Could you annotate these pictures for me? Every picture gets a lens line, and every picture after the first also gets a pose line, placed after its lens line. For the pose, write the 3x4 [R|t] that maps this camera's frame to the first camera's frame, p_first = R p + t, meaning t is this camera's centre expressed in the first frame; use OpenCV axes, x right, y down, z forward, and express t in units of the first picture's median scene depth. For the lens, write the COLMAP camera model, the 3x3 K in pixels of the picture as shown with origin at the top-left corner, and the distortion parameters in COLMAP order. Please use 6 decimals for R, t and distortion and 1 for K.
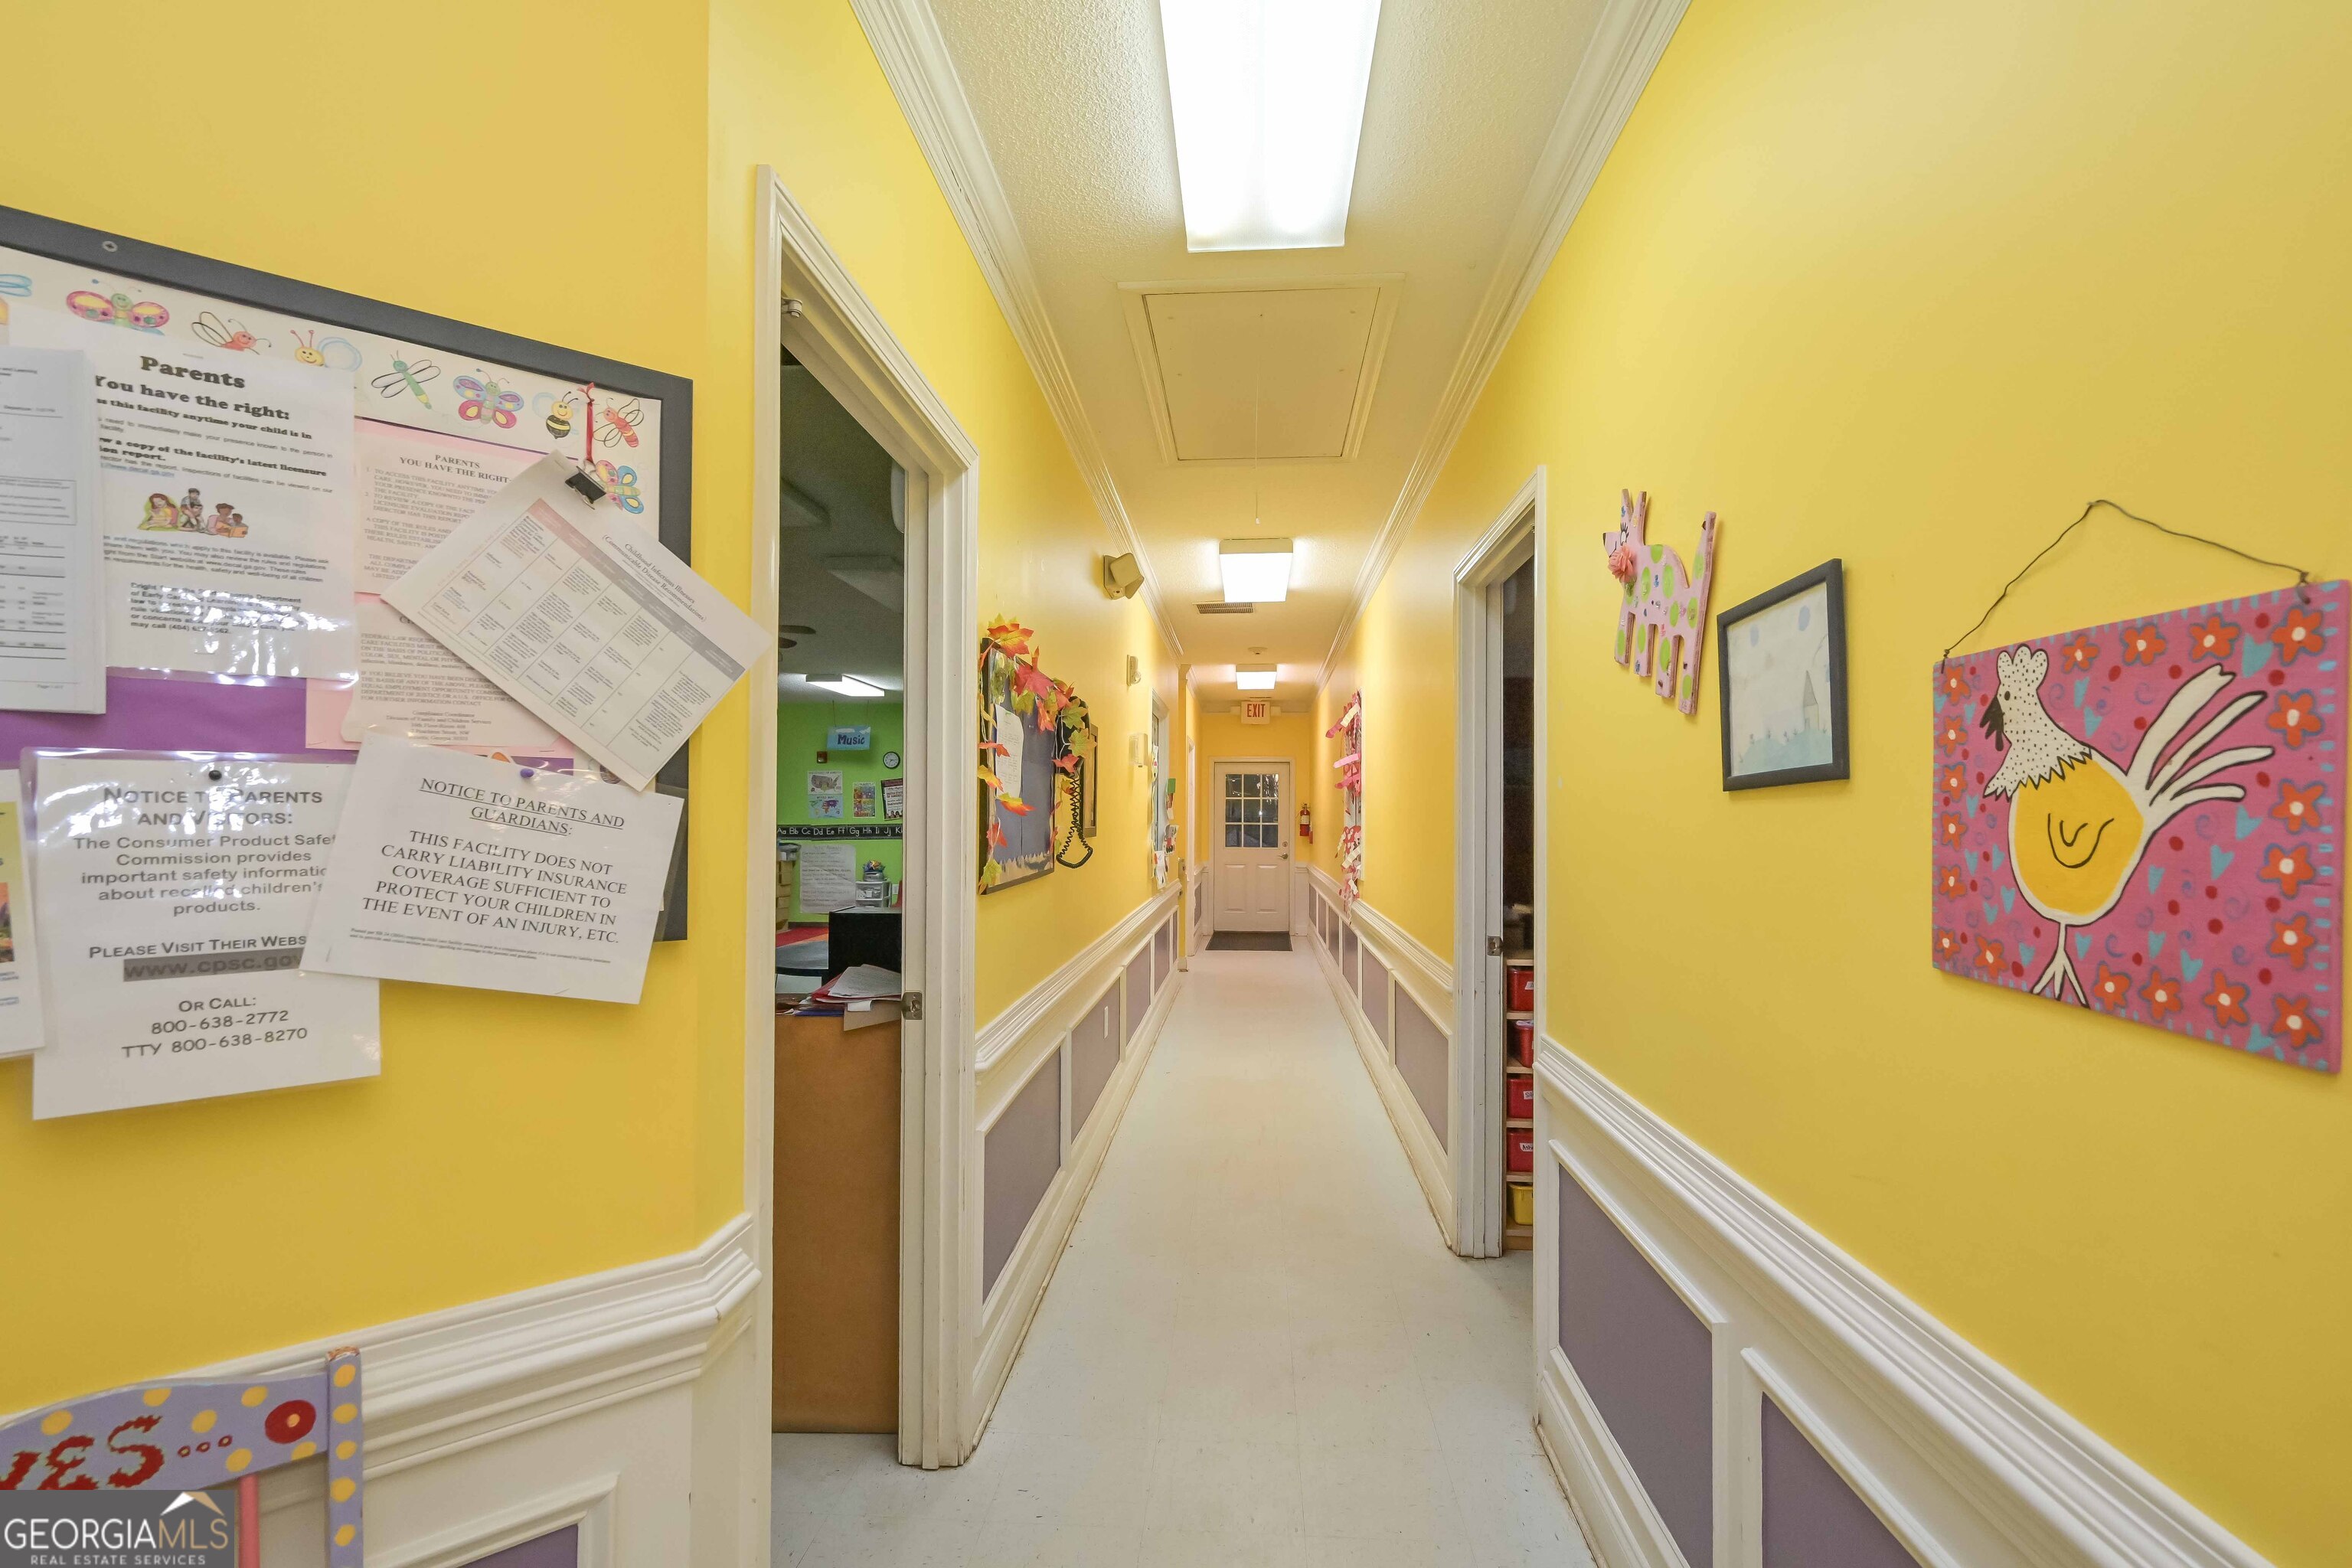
lens RADIAL K [[1118.9, 0, 1173.9], [0, 1118.9, 816.5], [0, 0, 1]] dist [-0.000013, 0.000062]
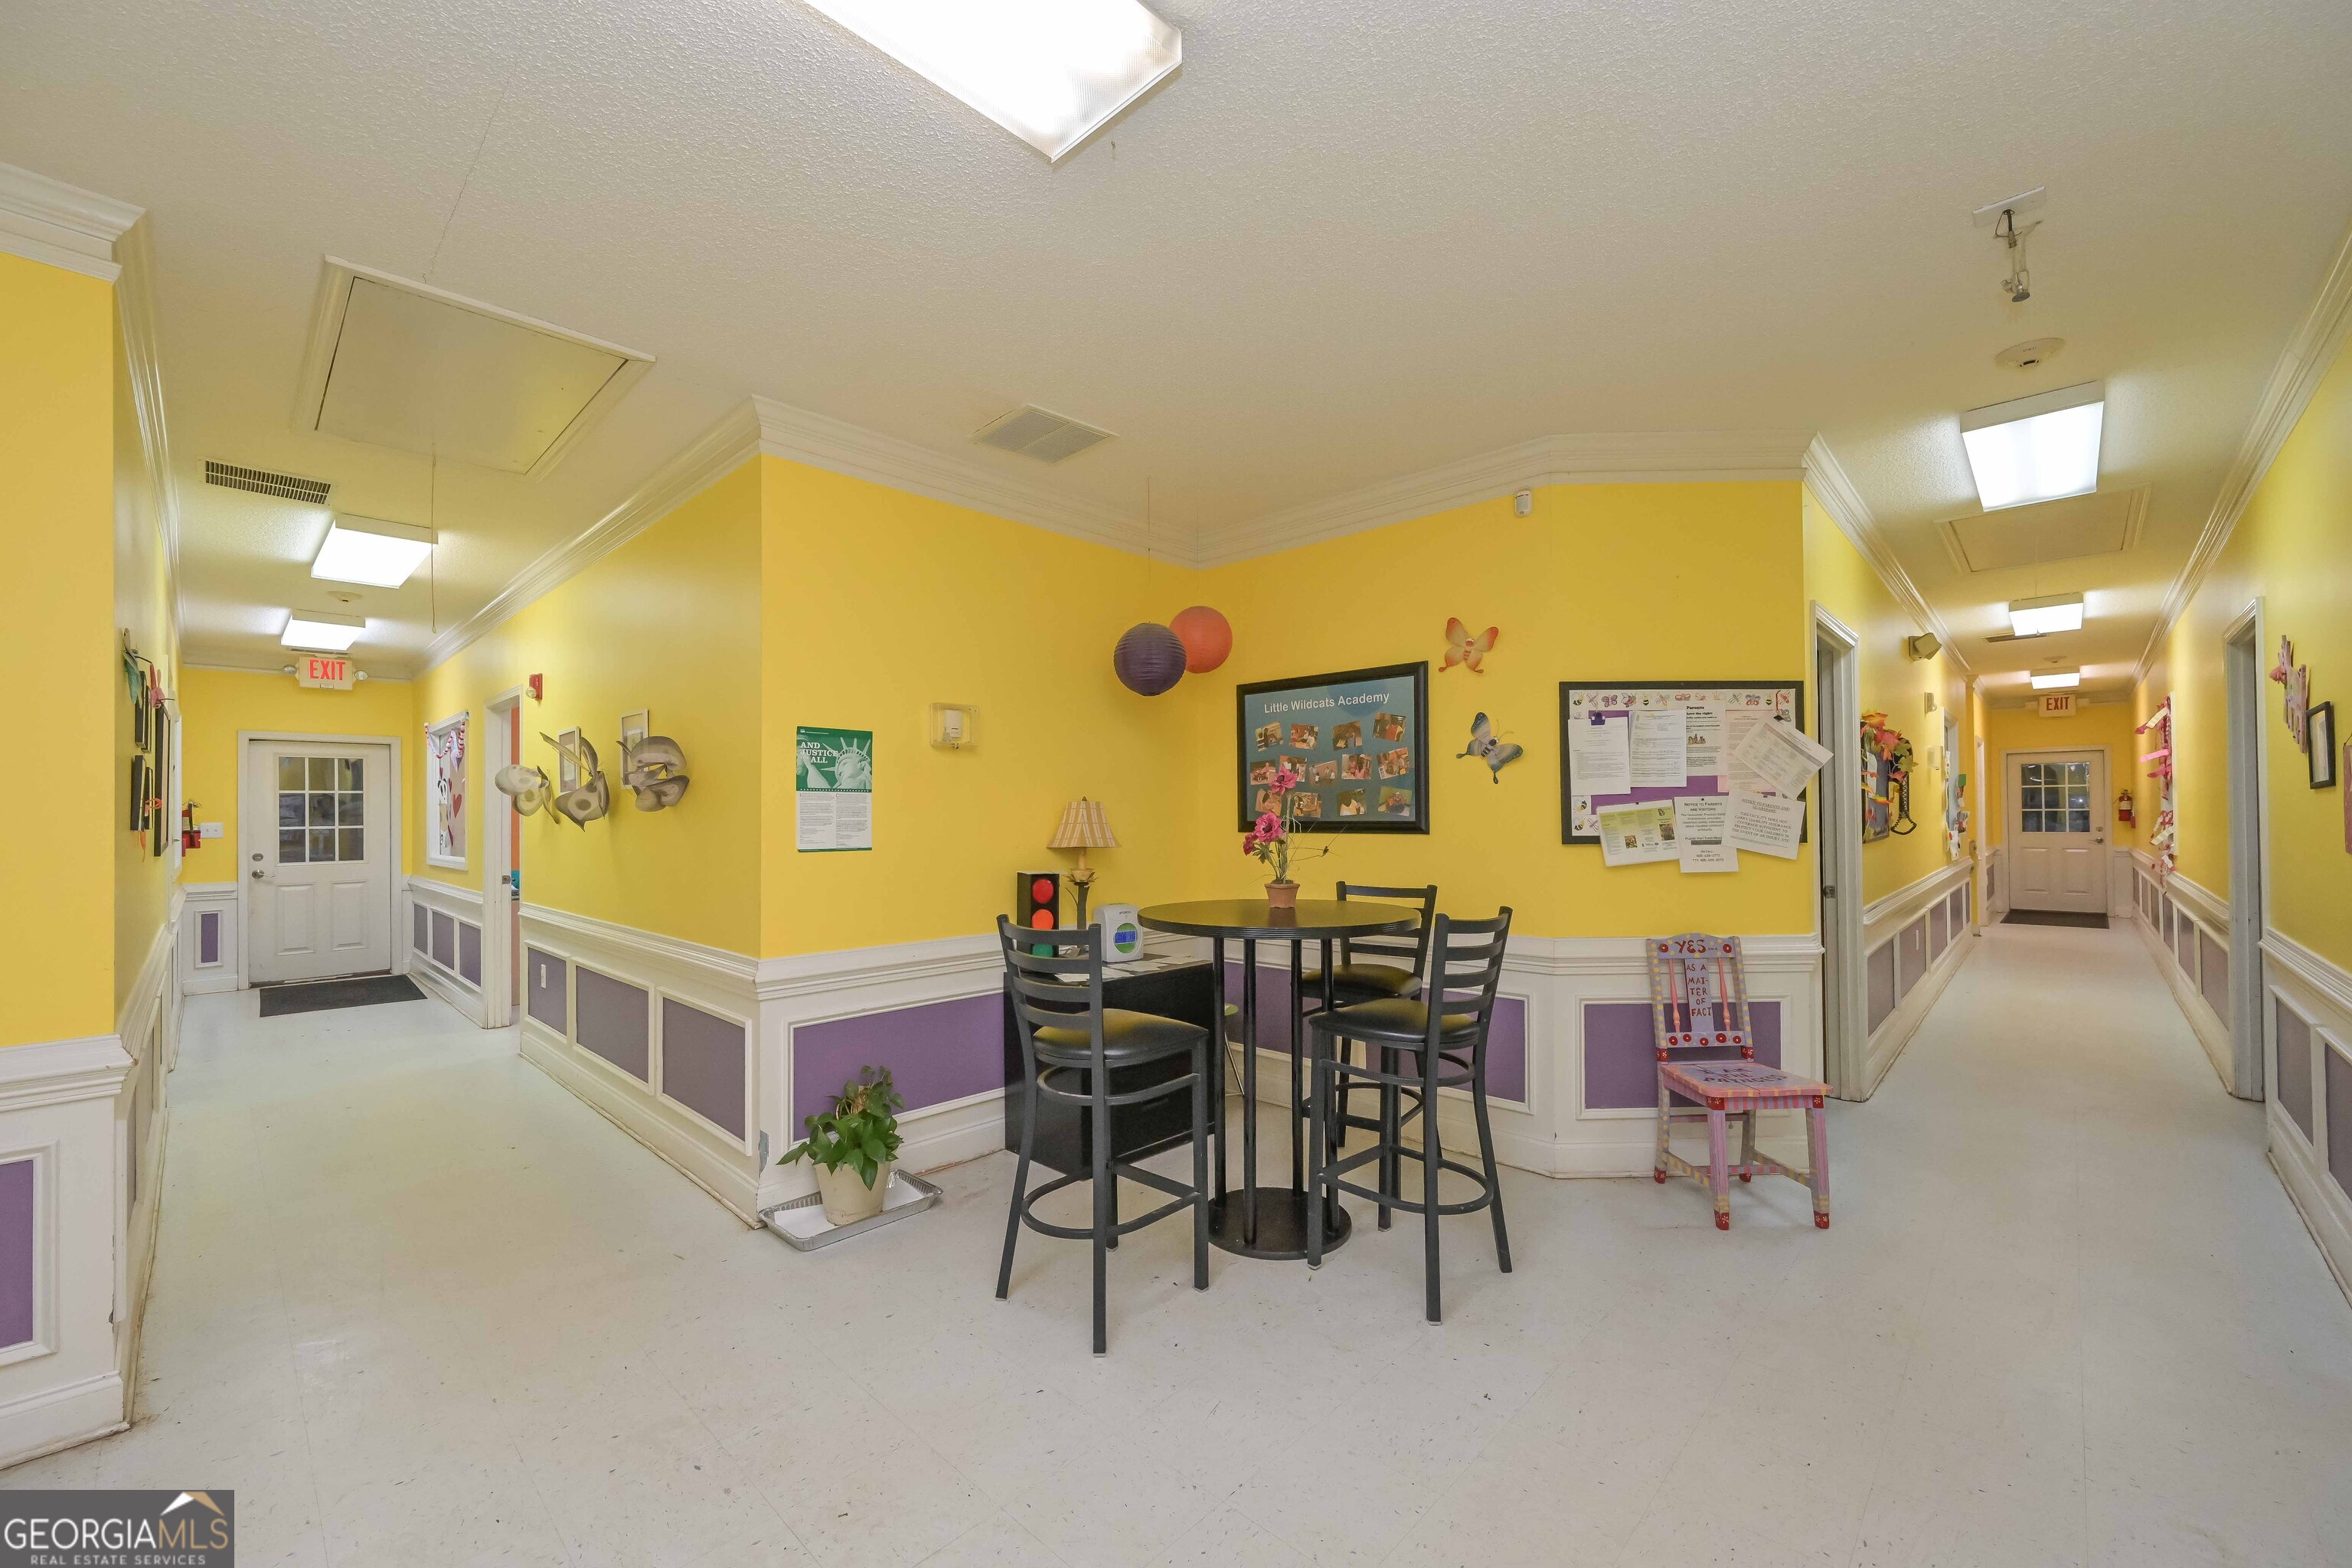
lens RADIAL K [[928.1, 0, 1175.0], [0, 928.1, 803.2], [0, 0, 1]] dist [-0.000033, -0.000227]
pose [[0.768102, -0.017661, -0.640084, -0.020783], [0.013173, 0.999844, -0.011781, -0.001088], [0.640192, 0.000617, 0.768214, -0.522898]]
